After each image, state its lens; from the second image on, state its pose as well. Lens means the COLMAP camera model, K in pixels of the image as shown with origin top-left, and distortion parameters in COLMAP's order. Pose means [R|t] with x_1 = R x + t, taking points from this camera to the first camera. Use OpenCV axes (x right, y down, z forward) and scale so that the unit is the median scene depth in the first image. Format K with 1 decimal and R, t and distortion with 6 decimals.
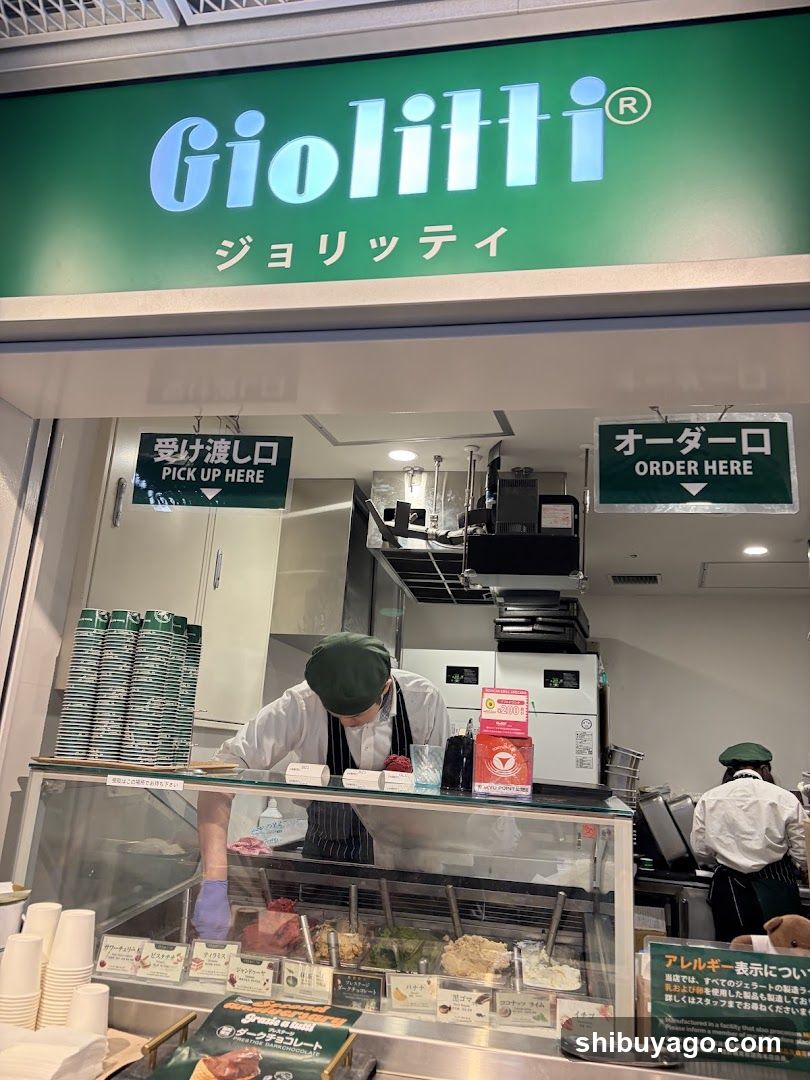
lens RADIAL K [[820.9, 0, 405.0], [0, 820.9, 540.0], [0, 0, 1]] dist [-0.003350, -0.007826]
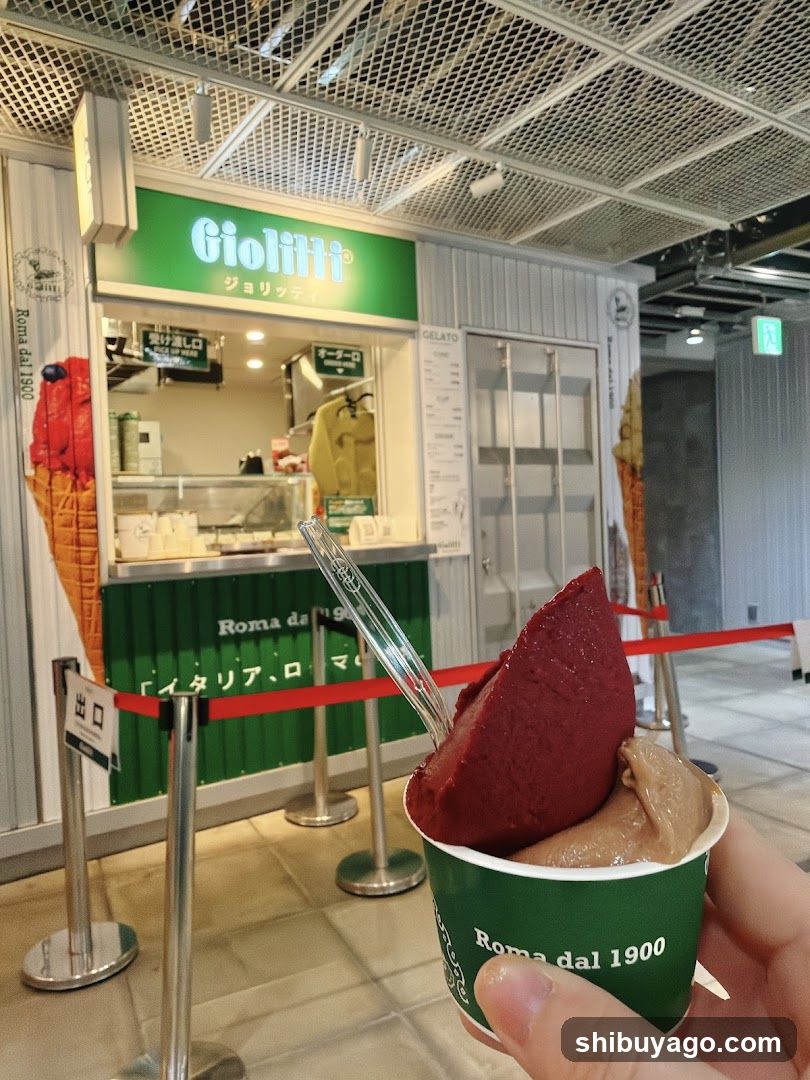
lens RADIAL K [[893.3, 0, 405.0], [0, 893.3, 540.0], [0, 0, 1]] dist [-0.004403, -0.005350]
pose [[0.672901, -0.114269, 0.730853, -1.166588], [-0.104219, 0.963498, 0.246598, -0.173617], [-0.732354, -0.242105, 0.636430, -0.864899]]
